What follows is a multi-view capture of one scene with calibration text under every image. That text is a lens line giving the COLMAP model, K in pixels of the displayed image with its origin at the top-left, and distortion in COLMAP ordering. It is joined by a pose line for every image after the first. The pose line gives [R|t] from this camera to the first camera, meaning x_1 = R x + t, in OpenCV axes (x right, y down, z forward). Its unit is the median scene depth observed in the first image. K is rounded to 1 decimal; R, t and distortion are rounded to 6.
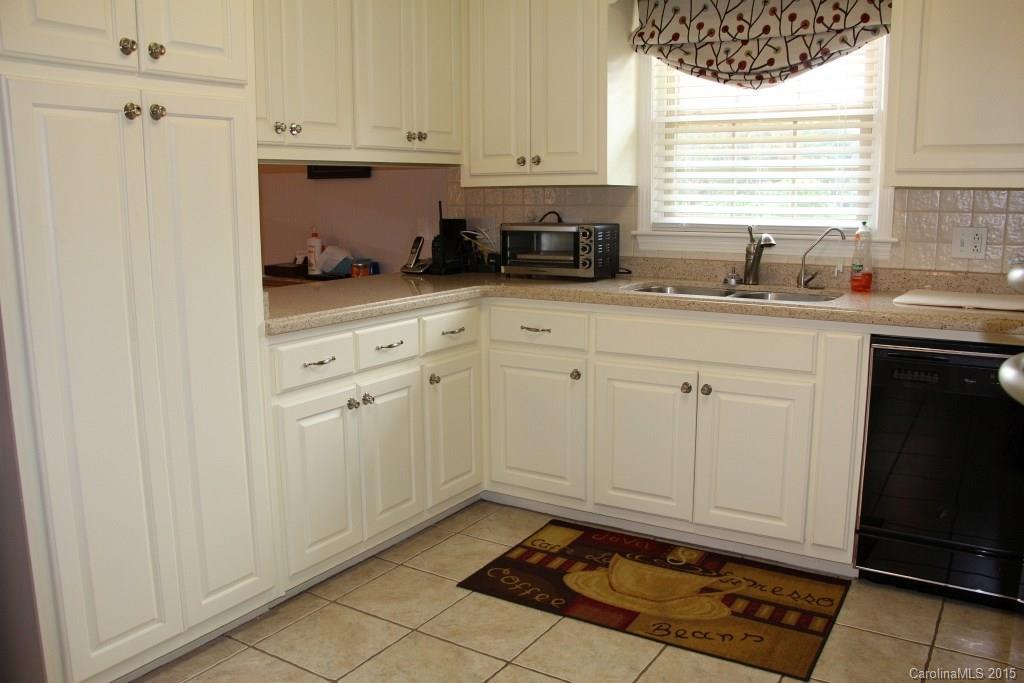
lens RADIAL K [[849.3, 0, 515.5], [0, 849.3, 346.7], [0, 0, 1]] dist [-0.184478, 0.175710]
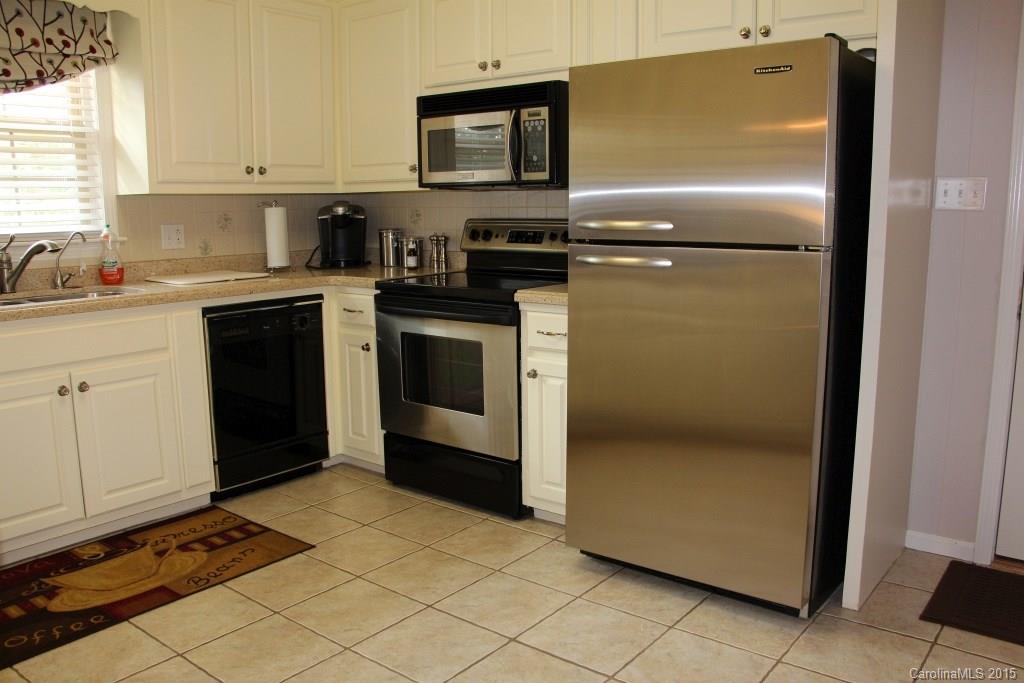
lens RADIAL K [[849.3, 0, 515.5], [0, 849.3, 346.7], [0, 0, 1]] dist [-0.184478, 0.175710]
pose [[0.106580, -0.163113, 0.980834, -0.666947], [0.178534, 0.973560, 0.142503, -0.044102], [-0.978144, 0.159924, 0.132883, 0.300859]]
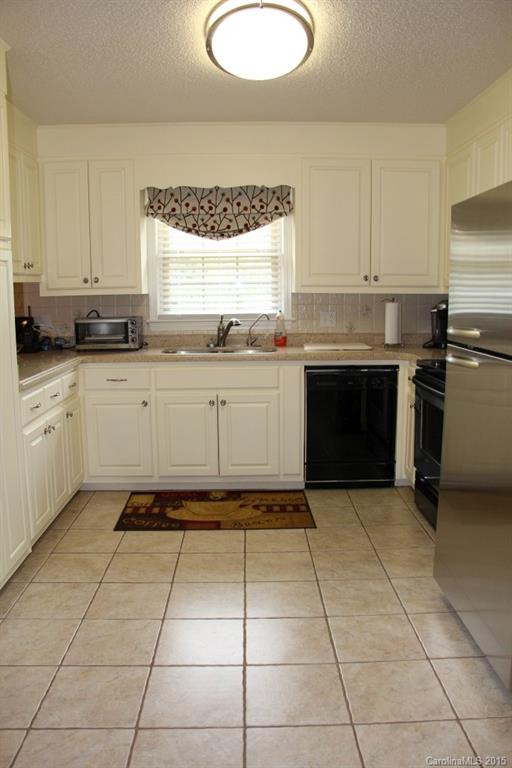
lens RADIAL K [[637.0, 0, 253.3], [0, 637.0, 386.2], [0, 0, 1]] dist [-0.184478, 0.175710]
pose [[0.837560, -0.086125, 0.539514, -0.448863], [0.099255, 0.995051, 0.004757, 0.013328], [-0.537254, 0.049566, 0.841963, -0.220829]]
